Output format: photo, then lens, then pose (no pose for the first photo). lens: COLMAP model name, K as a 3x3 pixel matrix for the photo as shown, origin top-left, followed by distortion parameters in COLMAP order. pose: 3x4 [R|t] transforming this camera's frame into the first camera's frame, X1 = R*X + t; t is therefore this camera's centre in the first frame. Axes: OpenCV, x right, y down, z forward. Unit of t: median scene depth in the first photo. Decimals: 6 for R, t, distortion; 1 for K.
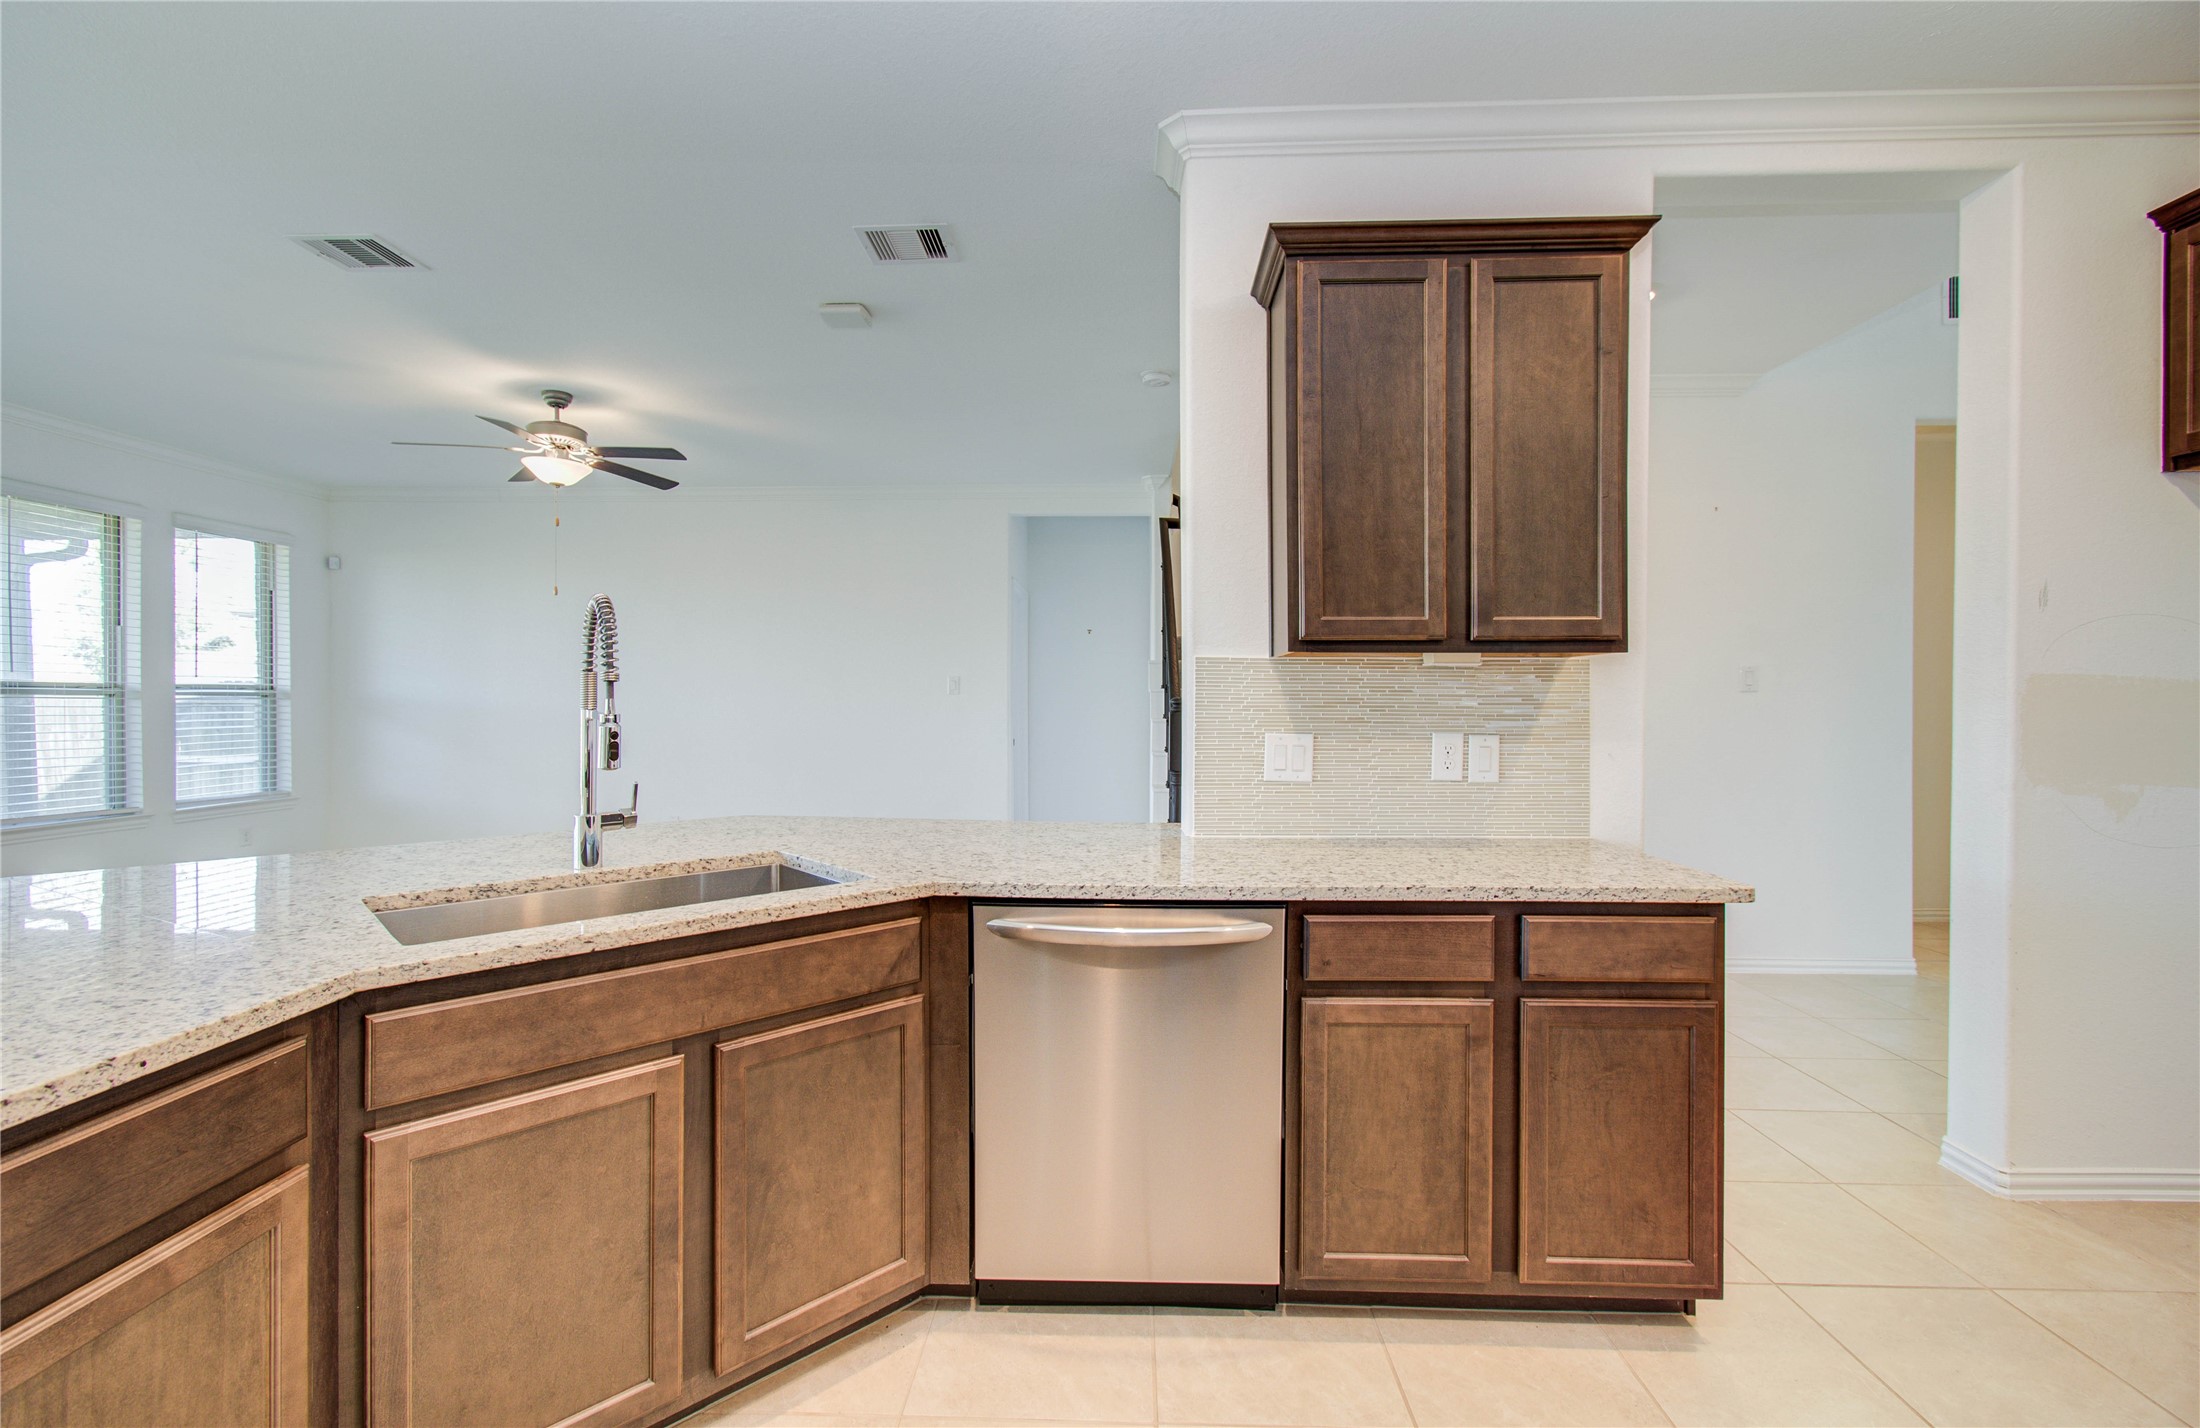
lens RADIAL K [[957.3, 0, 1092.1], [0, 957.3, 708.7], [0, 0, 1]] dist [-0.010503, 0.008234]
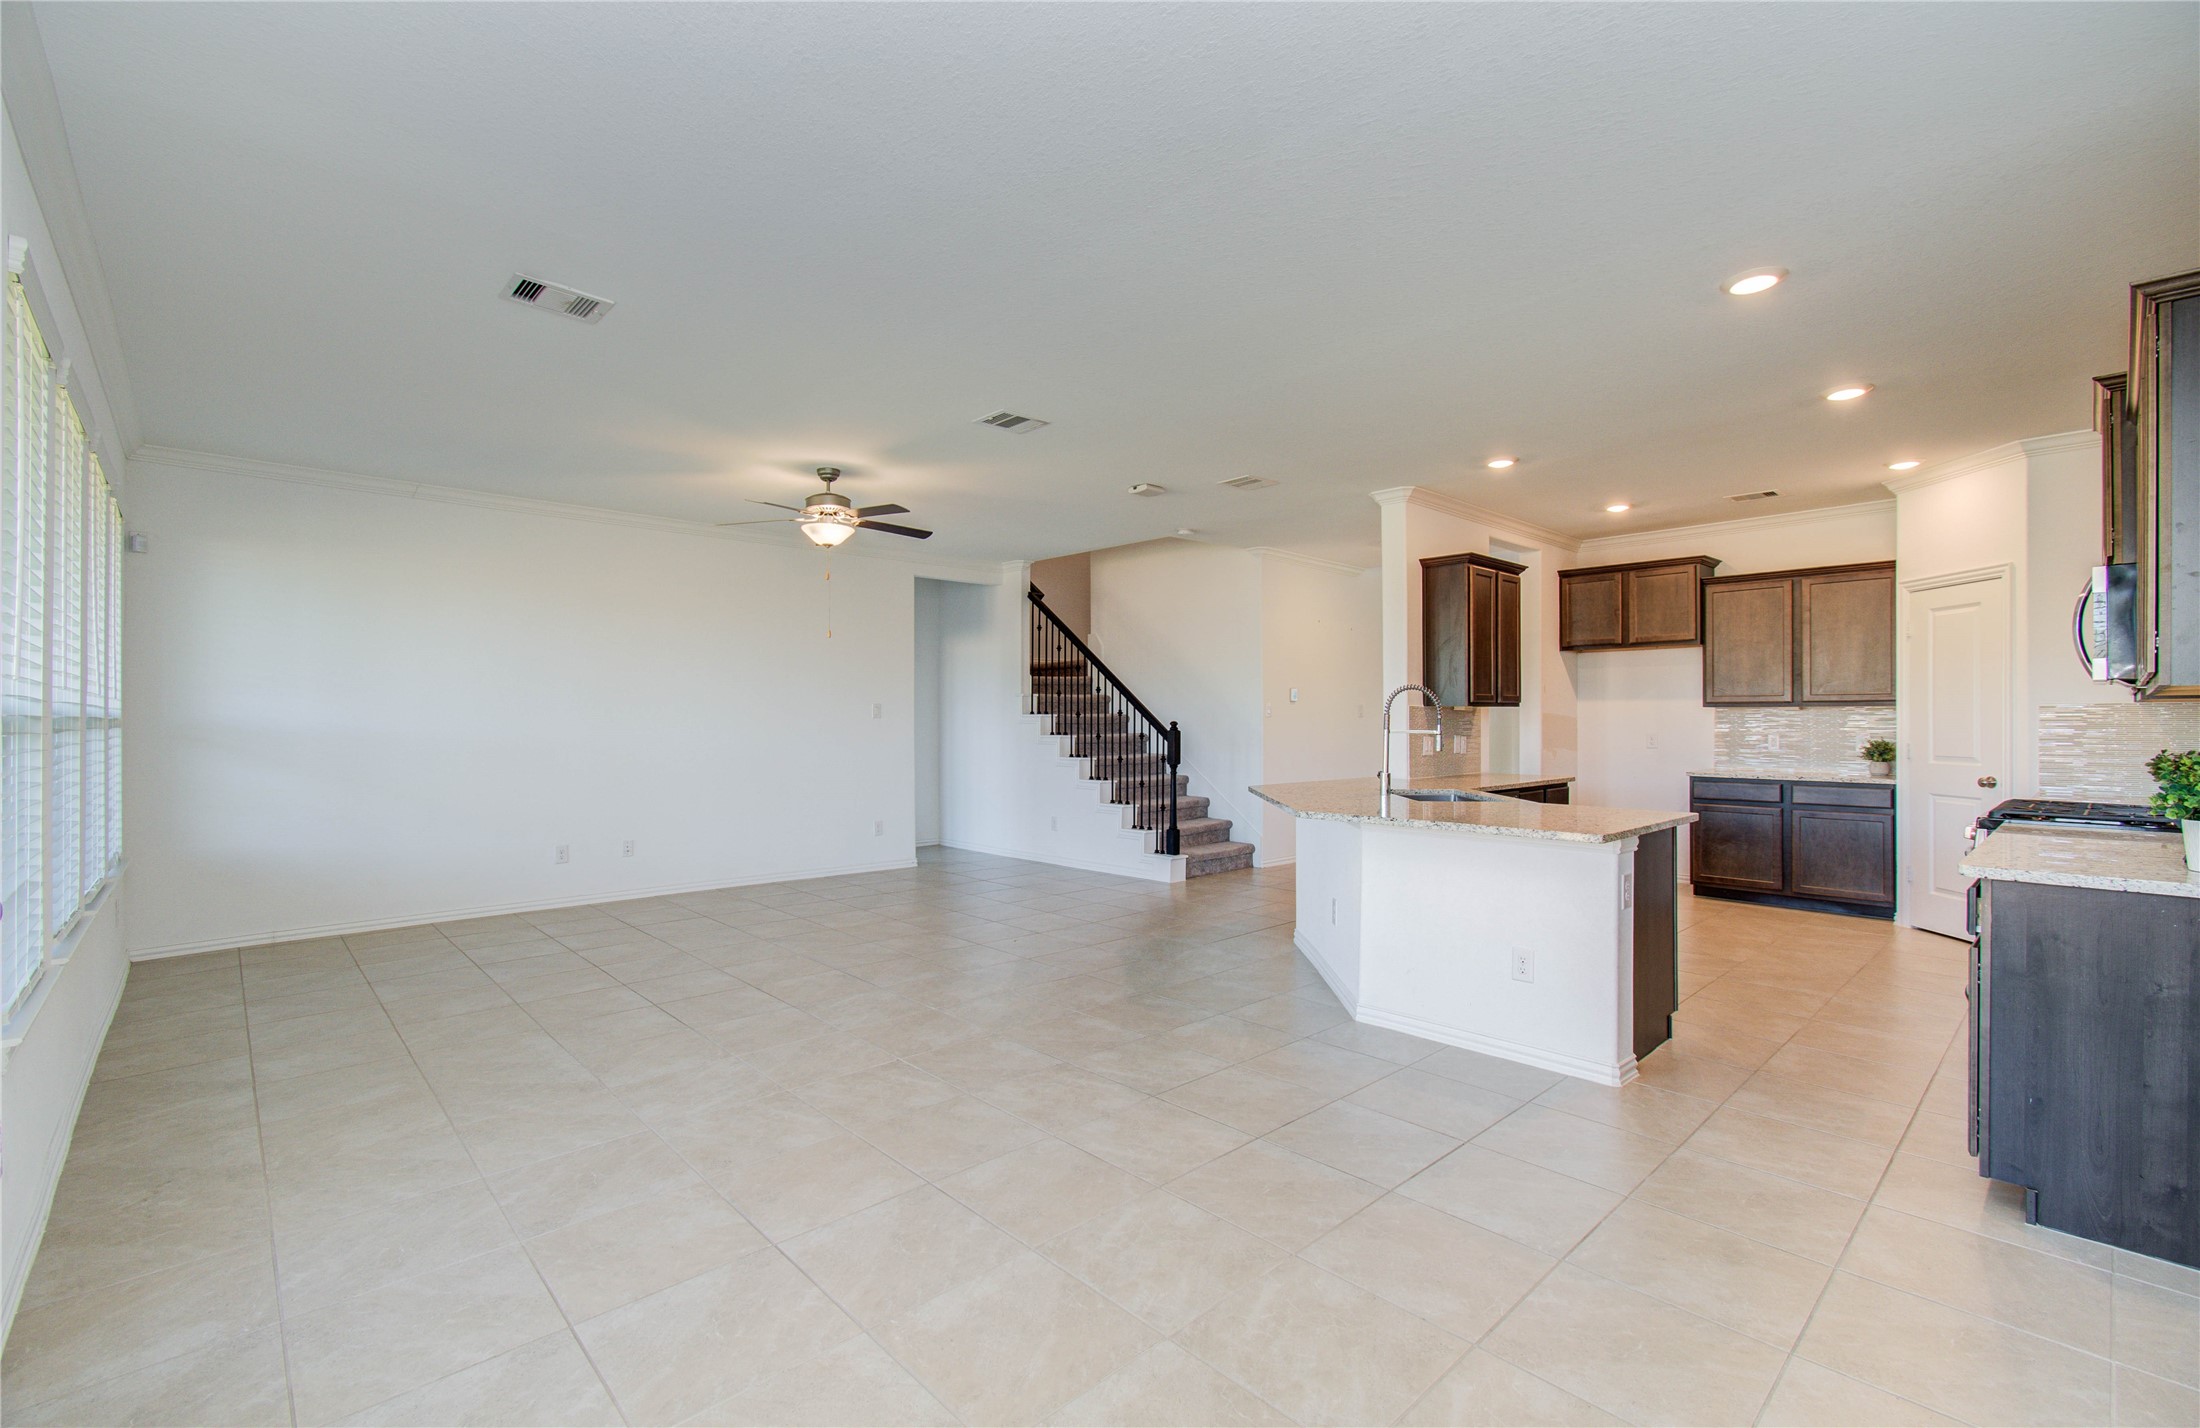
lens RADIAL K [[960.9, 0, 1090.1], [0, 960.9, 711.0], [0, 0, 1]] dist [-0.044539, 0.042189]
pose [[0.719657, 0.008013, 0.694284, -2.175312], [0.004450, 0.999860, -0.016152, -0.002543], [-0.694316, 0.014714, 0.719520, -0.197841]]
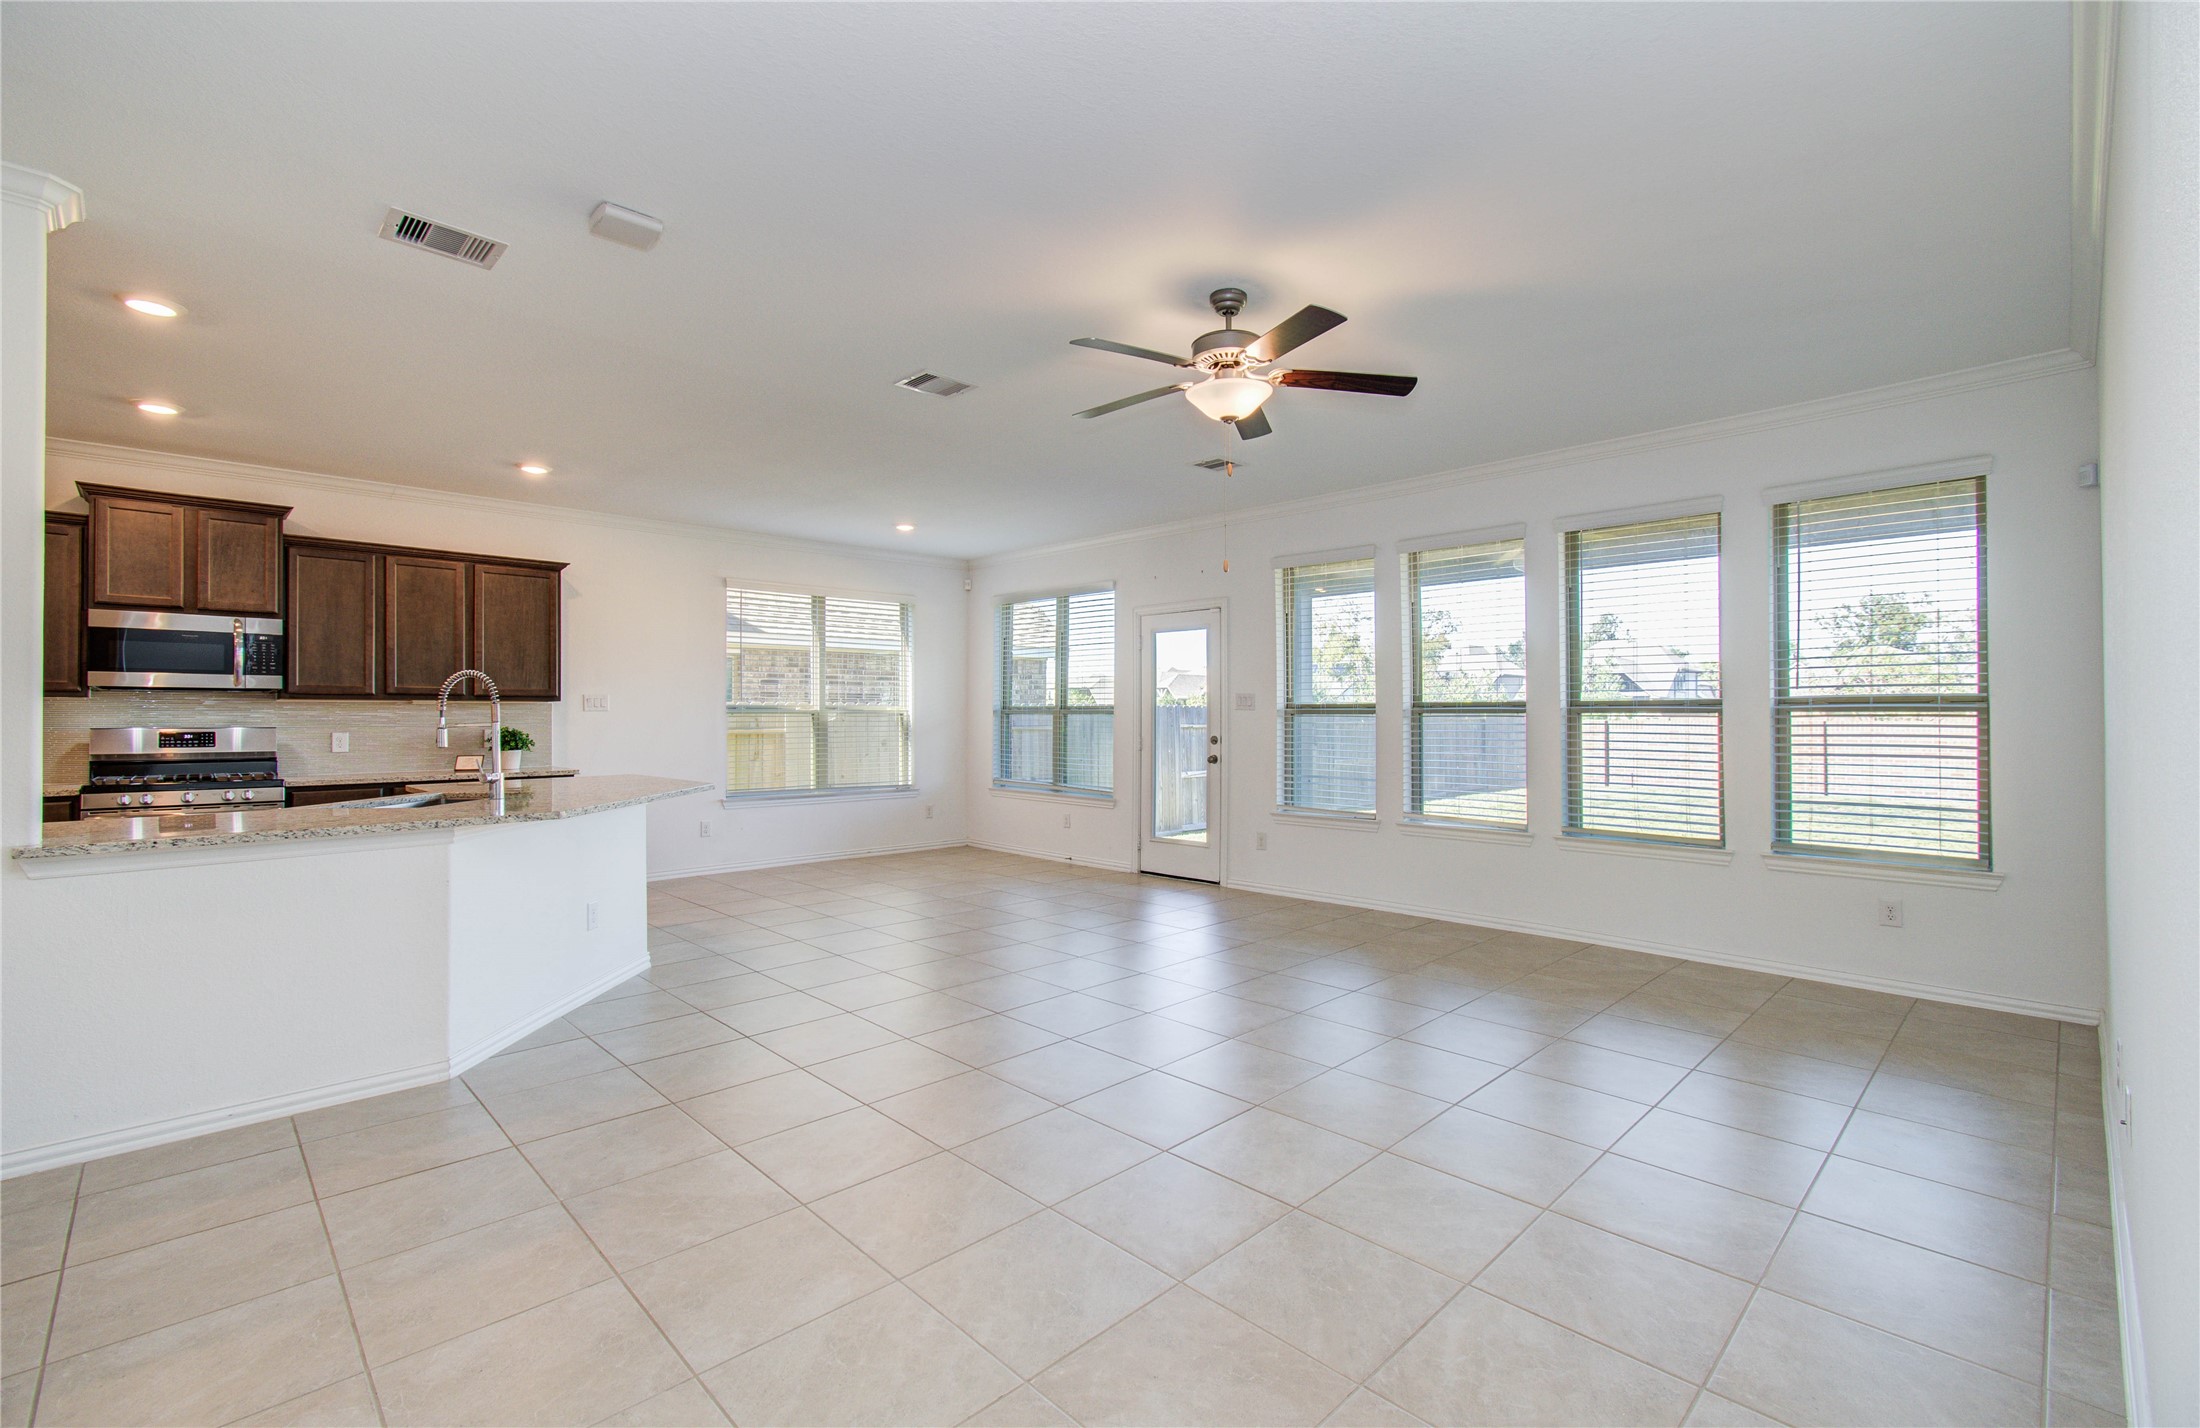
lens RADIAL K [[957.3, 0, 1092.1], [0, 957.3, 708.7], [0, 0, 1]] dist [-0.010503, 0.008234]
pose [[-0.701627, -0.005669, -0.712522, 0.052152], [-0.005375, 0.999982, -0.002663, -0.025940], [0.712524, 0.001962, -0.701645, 2.678833]]
